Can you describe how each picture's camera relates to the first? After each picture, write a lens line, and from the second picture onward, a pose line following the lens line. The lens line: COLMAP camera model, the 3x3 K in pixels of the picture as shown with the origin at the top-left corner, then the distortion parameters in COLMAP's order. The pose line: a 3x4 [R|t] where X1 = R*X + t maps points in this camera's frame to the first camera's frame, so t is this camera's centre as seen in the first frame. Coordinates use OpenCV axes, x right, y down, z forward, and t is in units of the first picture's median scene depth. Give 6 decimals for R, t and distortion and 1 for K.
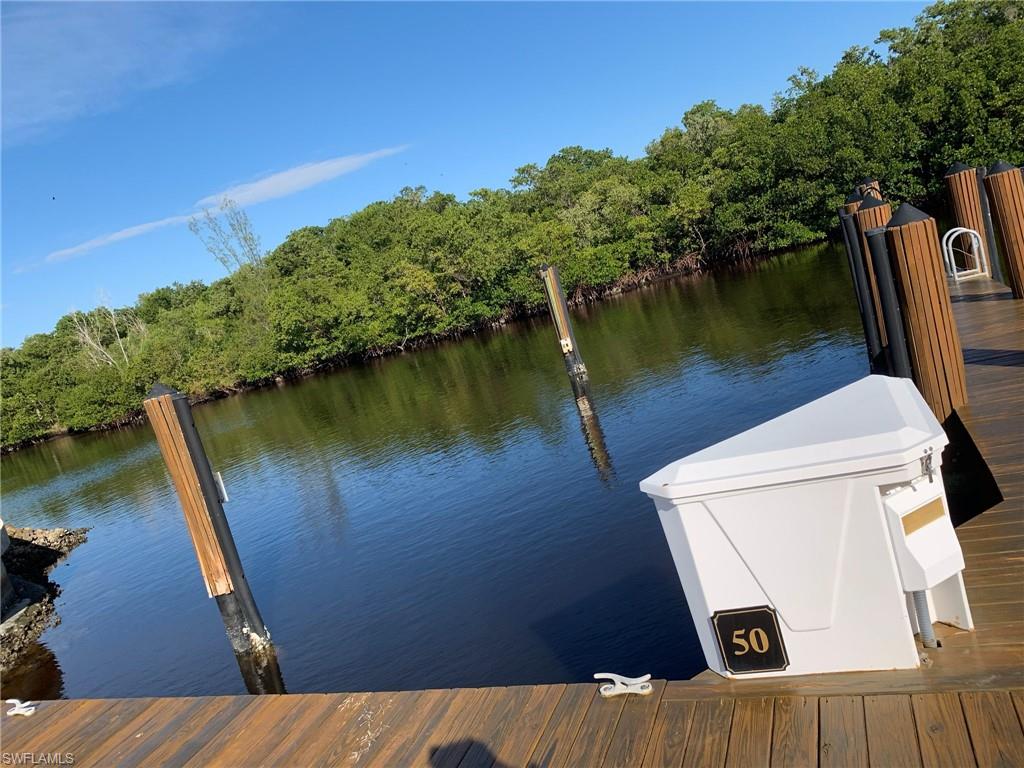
lens RADIAL K [[772.8, 0, 509.4], [0, 772.8, 377.8], [0, 0, 1]] dist [0.047923, -0.063388]
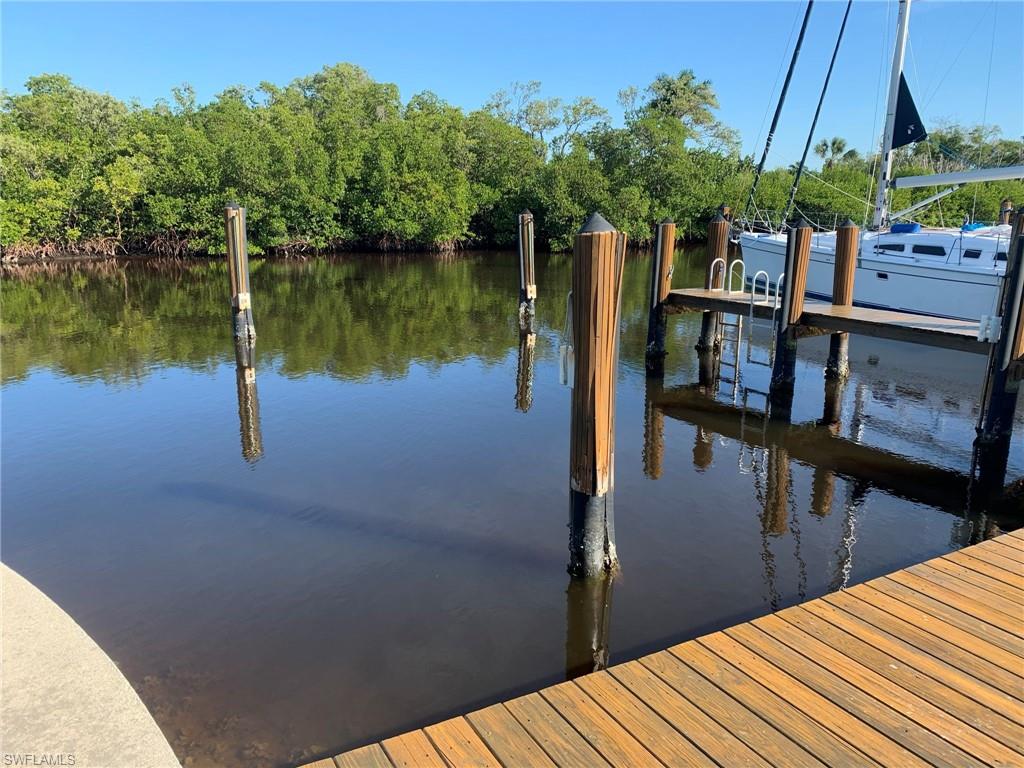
lens RADIAL K [[763.8, 0, 499.0], [0, 763.8, 390.6], [0, 0, 1]] dist [0.077696, -0.111592]
pose [[0.598723, 0.087917, 0.796117, -0.189703], [-0.065929, 0.995994, -0.060408, 0.039711], [-0.798238, -0.016319, 0.602121, 0.100238]]
